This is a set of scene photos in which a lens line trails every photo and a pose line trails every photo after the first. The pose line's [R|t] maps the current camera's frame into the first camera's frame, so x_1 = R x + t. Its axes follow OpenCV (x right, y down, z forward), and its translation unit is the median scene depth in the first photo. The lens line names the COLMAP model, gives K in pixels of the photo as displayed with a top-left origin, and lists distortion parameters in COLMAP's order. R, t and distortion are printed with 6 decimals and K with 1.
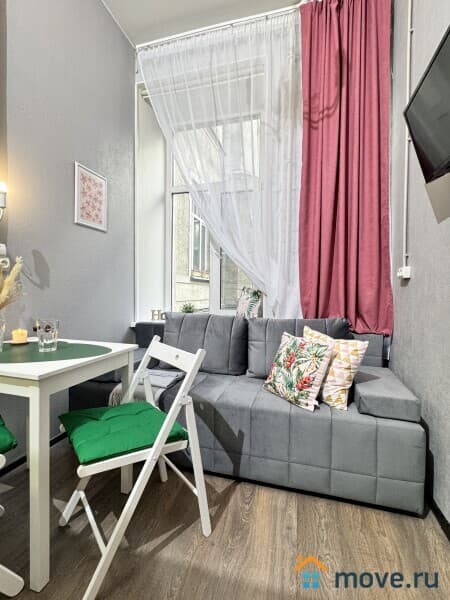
lens RADIAL K [[273.0, 0, 231.0], [0, 273.0, 299.9], [0, 0, 1]] dist [0.000423, -0.001448]
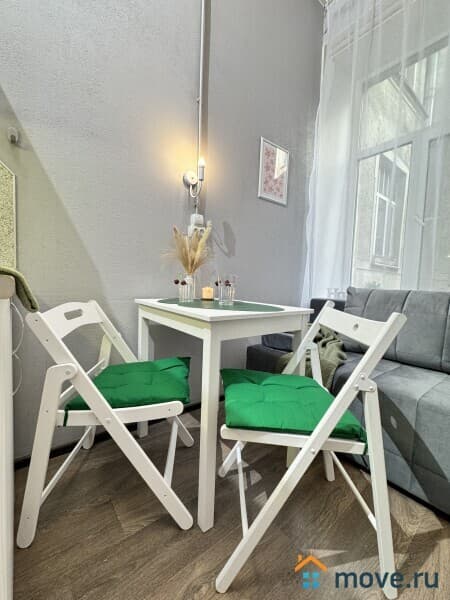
lens RADIAL K [[250.6, 0, 235.6], [0, 250.6, 296.1], [0, 0, 1]] dist [0.001519, -0.000416]
pose [[0.796567, 0.053861, -0.602146, -0.040816], [-0.037801, 0.998512, 0.039309, 0.090855], [0.603367, -0.008551, 0.797418, 0.210575]]
